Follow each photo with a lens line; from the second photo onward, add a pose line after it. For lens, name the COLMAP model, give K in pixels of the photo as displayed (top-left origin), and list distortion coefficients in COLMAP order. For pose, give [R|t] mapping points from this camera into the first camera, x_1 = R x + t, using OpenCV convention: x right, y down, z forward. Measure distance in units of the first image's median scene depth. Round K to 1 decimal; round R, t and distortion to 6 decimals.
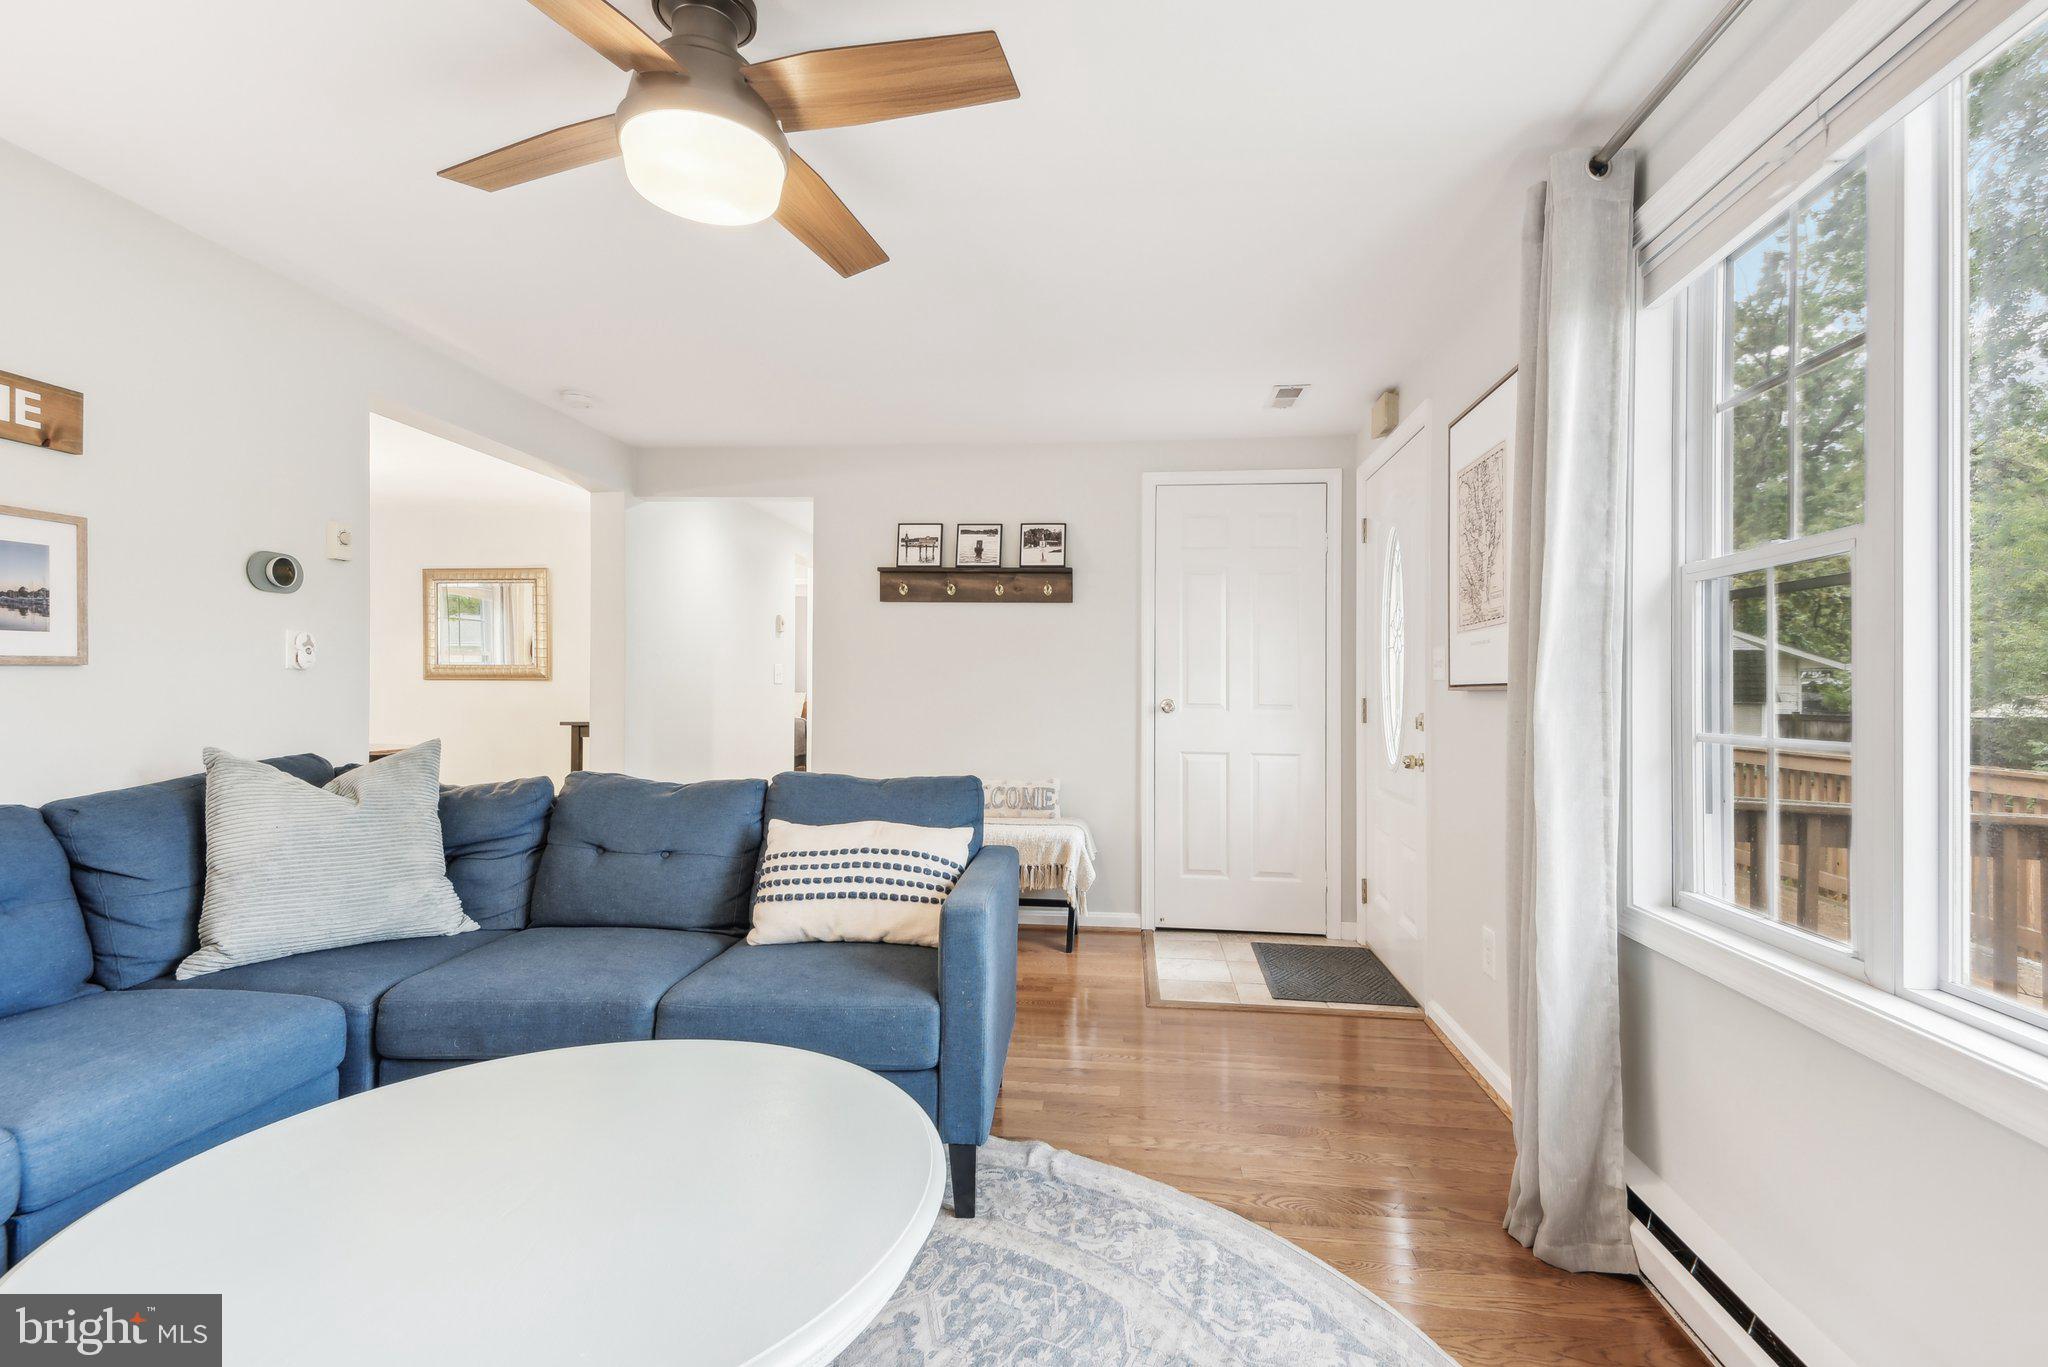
lens RADIAL K [[953.2, 0, 1024.4], [0, 953.2, 682.0], [0, 0, 1]] dist [0.026325, -0.009543]
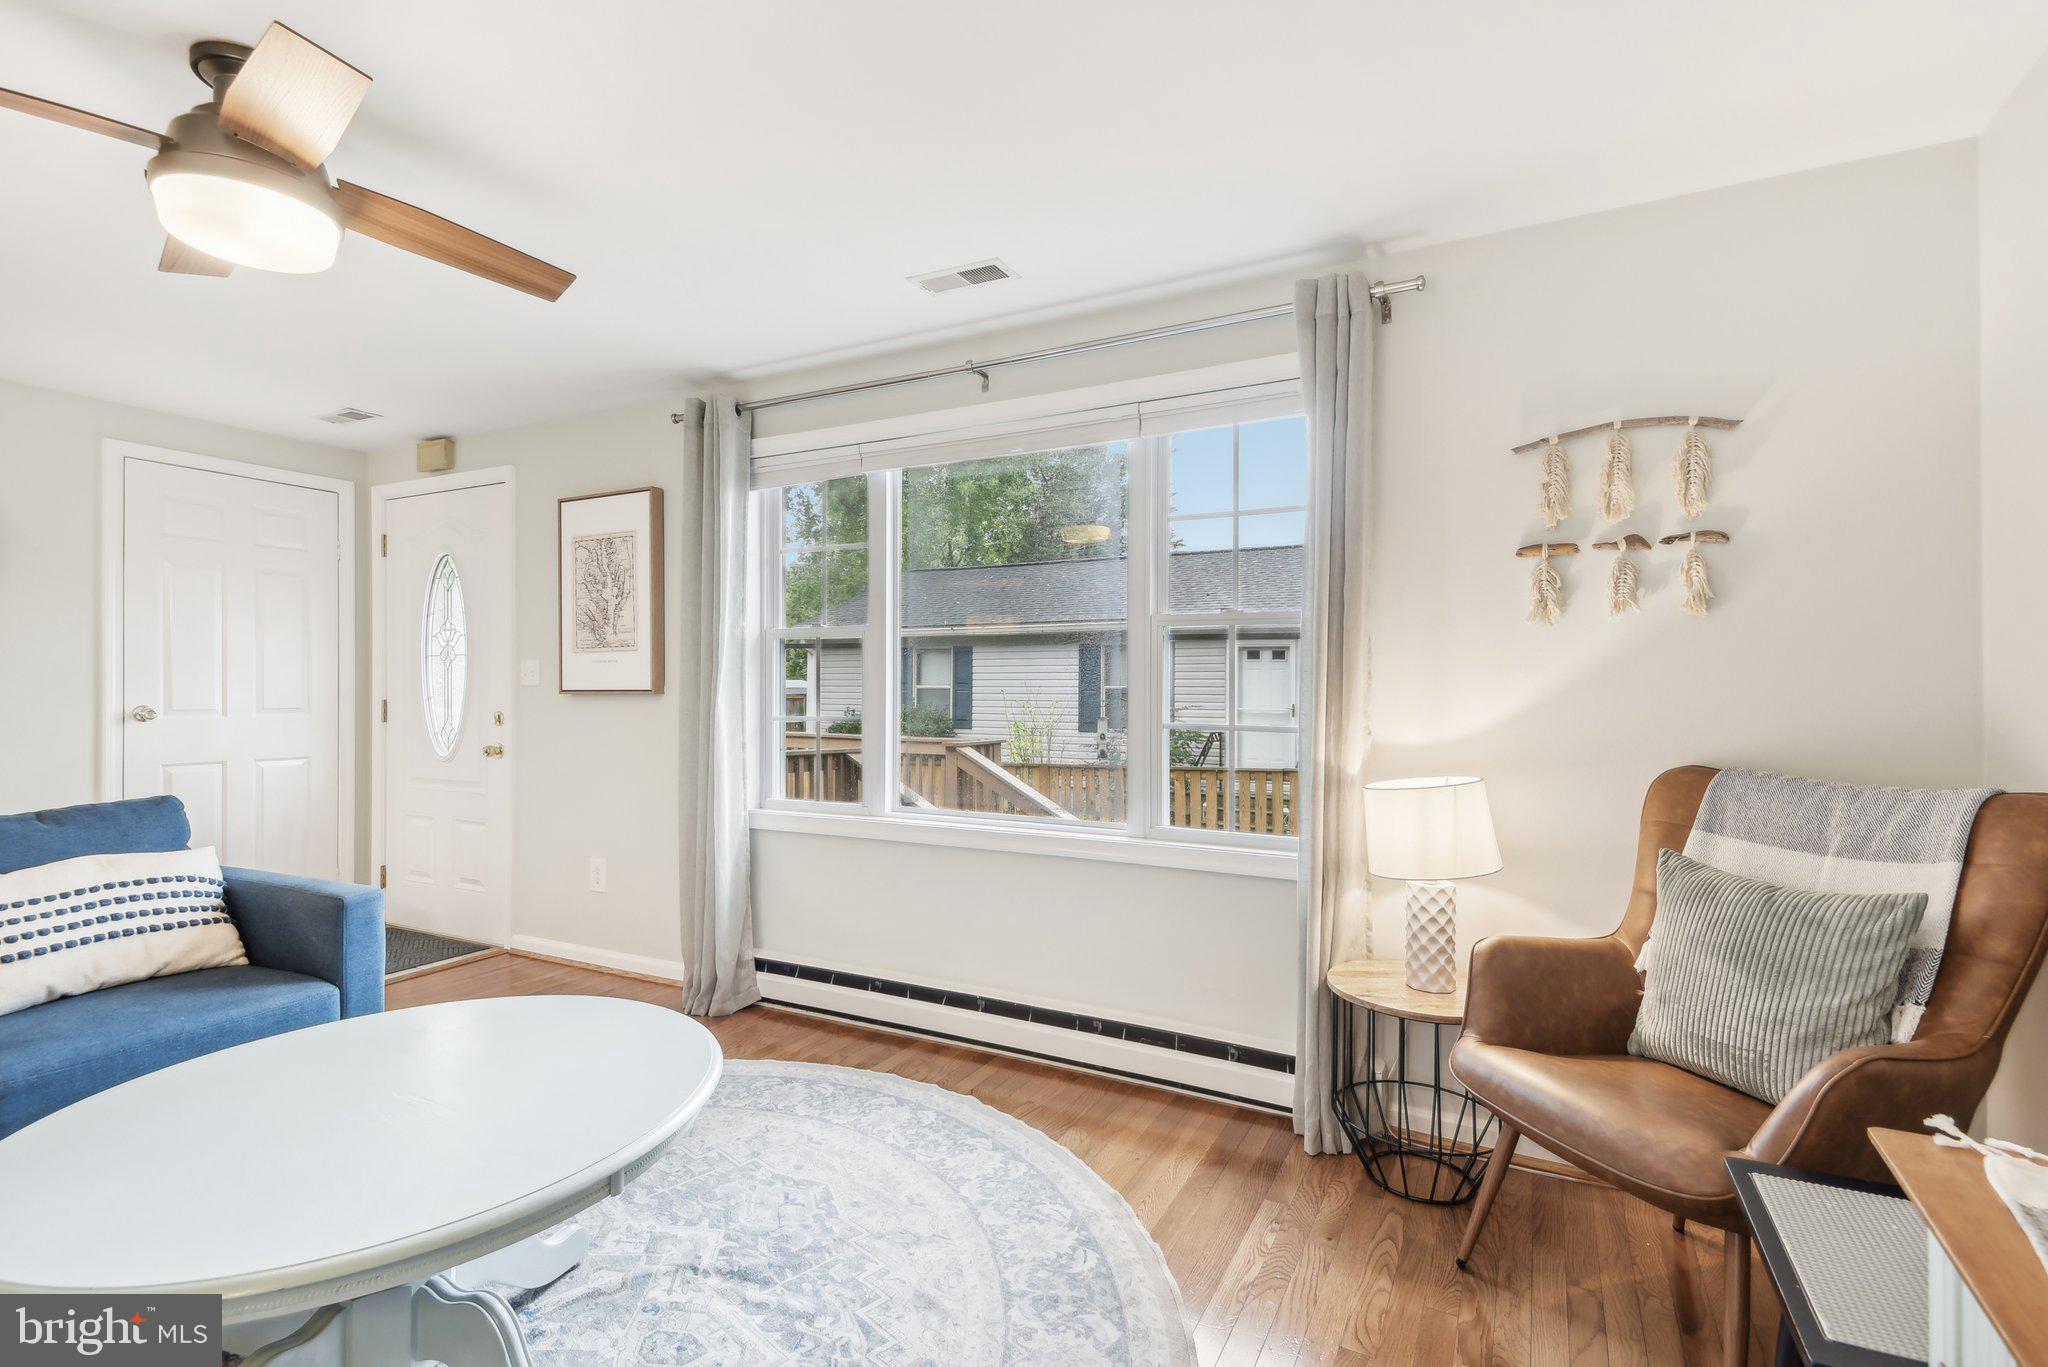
lens RADIAL K [[953.2, 0, 1026.2], [0, 953.2, 679.7], [0, 0, 1]] dist [0.026325, -0.009543]
pose [[0.358285, -0.003243, 0.933607, -0.660186], [-0.005496, 0.999969, 0.005583, -0.025552], [-0.933596, -0.007131, 0.358256, -0.120633]]
